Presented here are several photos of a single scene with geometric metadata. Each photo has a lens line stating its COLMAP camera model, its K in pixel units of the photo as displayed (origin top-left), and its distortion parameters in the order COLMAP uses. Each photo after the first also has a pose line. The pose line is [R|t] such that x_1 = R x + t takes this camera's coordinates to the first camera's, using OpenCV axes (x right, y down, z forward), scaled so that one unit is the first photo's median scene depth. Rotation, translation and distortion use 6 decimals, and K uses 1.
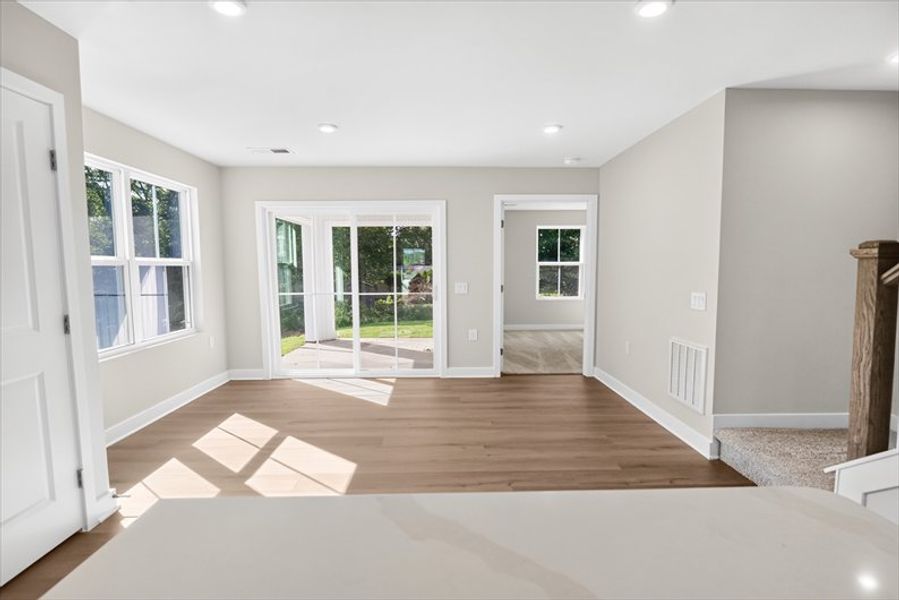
lens RADIAL K [[484.7, 0, 448.0], [0, 484.7, 308.9], [0, 0, 1]] dist [0.019808, 0.000488]
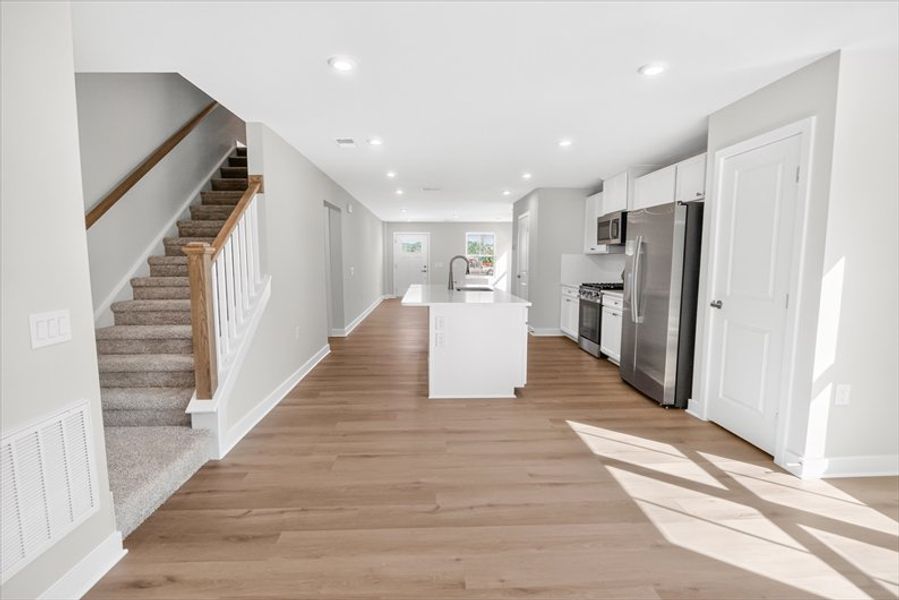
lens RADIAL K [[484.7, 0, 448.0], [0, 484.7, 308.9], [0, 0, 1]] dist [0.019808, 0.000488]
pose [[-0.999584, 0.006642, -0.028078, 0.082486], [0.000901, 0.979850, 0.199734, -0.103574], [0.028839, 0.199625, -0.979448, 1.132521]]
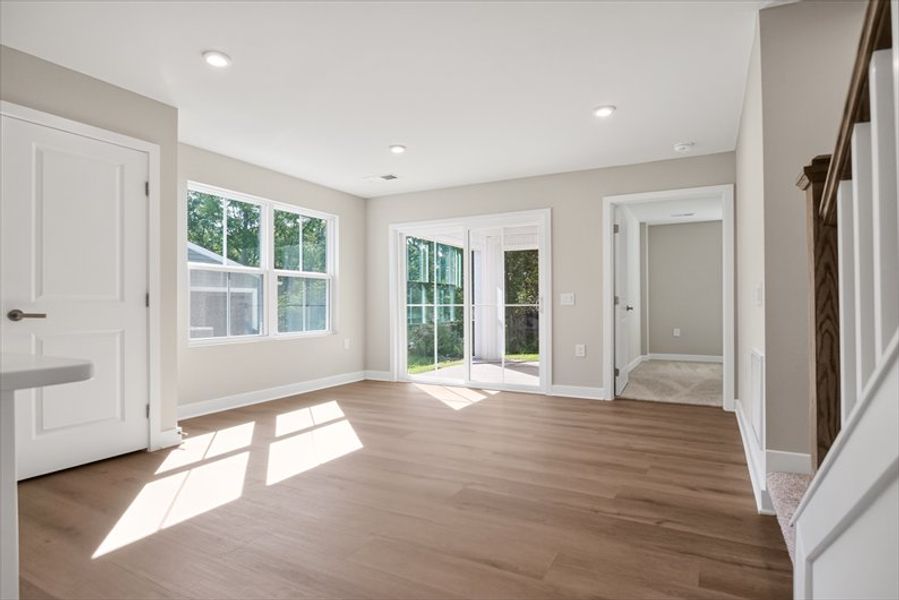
lens RADIAL K [[482.5, 0, 449.5], [0, 482.5, 300.0], [0, 0, 1]] dist [0.002060, -0.000061]
pose [[0.872937, -0.002489, -0.487827, 0.344626], [-0.043798, 0.995549, -0.083454, 0.056198], [0.485863, 0.094216, 0.868942, 0.102231]]
